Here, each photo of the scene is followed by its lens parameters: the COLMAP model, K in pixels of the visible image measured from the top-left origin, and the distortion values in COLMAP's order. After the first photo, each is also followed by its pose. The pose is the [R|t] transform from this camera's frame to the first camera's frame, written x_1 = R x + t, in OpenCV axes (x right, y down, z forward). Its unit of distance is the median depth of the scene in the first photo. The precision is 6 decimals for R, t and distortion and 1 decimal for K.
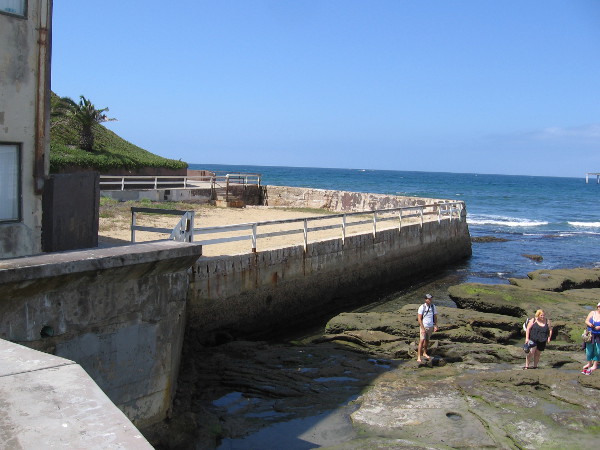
lens RADIAL K [[617.3, 0, 300.0], [0, 617.3, 225.0], [0, 0, 1]] dist [-0.083933, 0.006326]
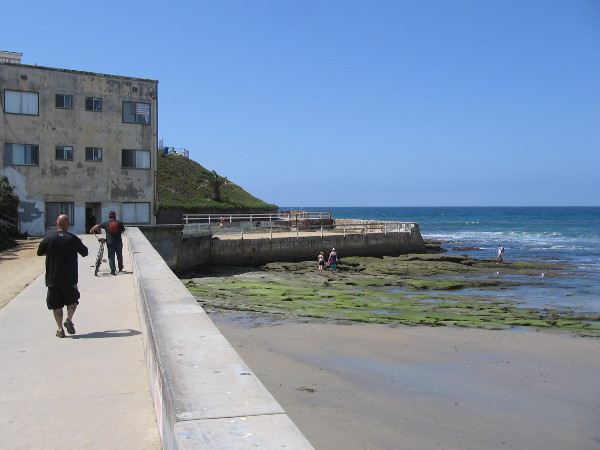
lens RADIAL K [[617.3, 0, 300.0], [0, 617.3, 225.0], [0, 0, 1]] dist [-0.083933, 0.006326]
pose [[0.952436, -0.027781, -0.303471, 0.403091], [0.006656, 0.997495, -0.070425, 0.072280], [0.304667, 0.065056, 0.950235, -0.595699]]
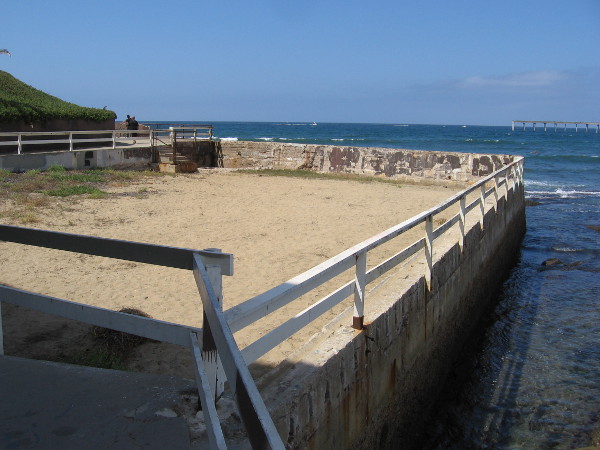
lens RADIAL K [[617.3, 0, 300.0], [0, 617.3, 225.0], [0, 0, 1]] dist [-0.083933, 0.006326]
pose [[0.992276, -0.041350, 0.116958, -0.062502], [0.032551, 0.996563, 0.076171, -0.018285], [-0.119706, -0.071775, 0.990212, 0.279471]]
